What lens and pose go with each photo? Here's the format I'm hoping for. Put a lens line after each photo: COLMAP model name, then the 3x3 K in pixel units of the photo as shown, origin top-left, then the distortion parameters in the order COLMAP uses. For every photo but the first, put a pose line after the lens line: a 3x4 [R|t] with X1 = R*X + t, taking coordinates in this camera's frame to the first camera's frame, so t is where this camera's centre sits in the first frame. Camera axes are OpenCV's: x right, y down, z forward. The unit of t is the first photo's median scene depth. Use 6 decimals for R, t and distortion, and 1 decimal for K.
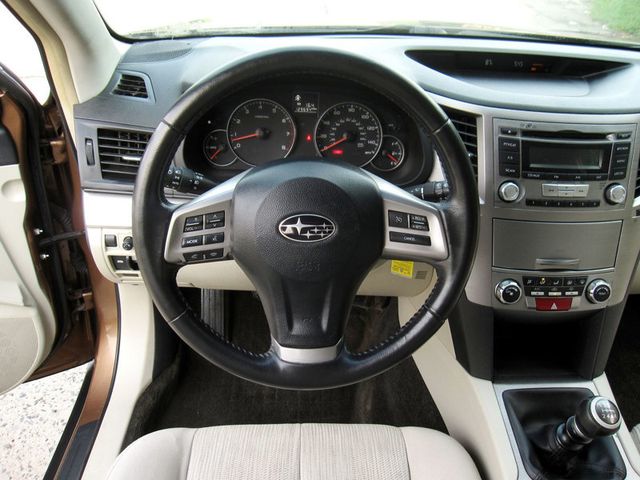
lens RADIAL K [[528.5, 0, 320.8], [0, 528.5, 235.7], [0, 0, 1]] dist [-0.087654, 0.029490]
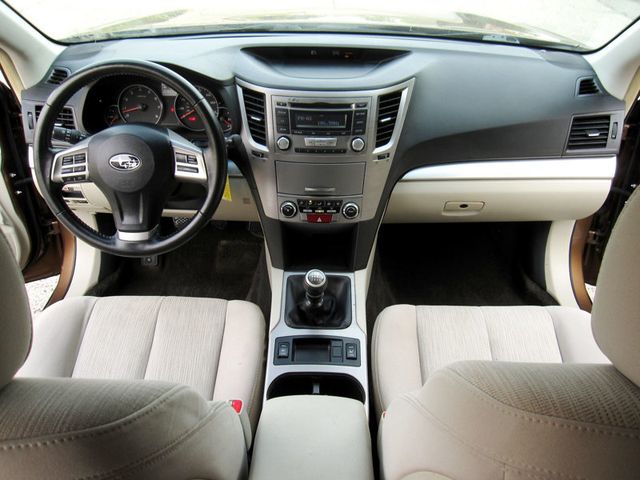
lens RADIAL K [[528.5, 0, 321.0], [0, 528.5, 243.6], [0, 0, 1]] dist [-0.087654, 0.029490]
pose [[0.997637, 0.013553, -0.067351, 0.563811], [-0.008583, 0.997255, 0.073543, 0.092829], [0.068163, -0.072792, 0.995015, -0.543842]]
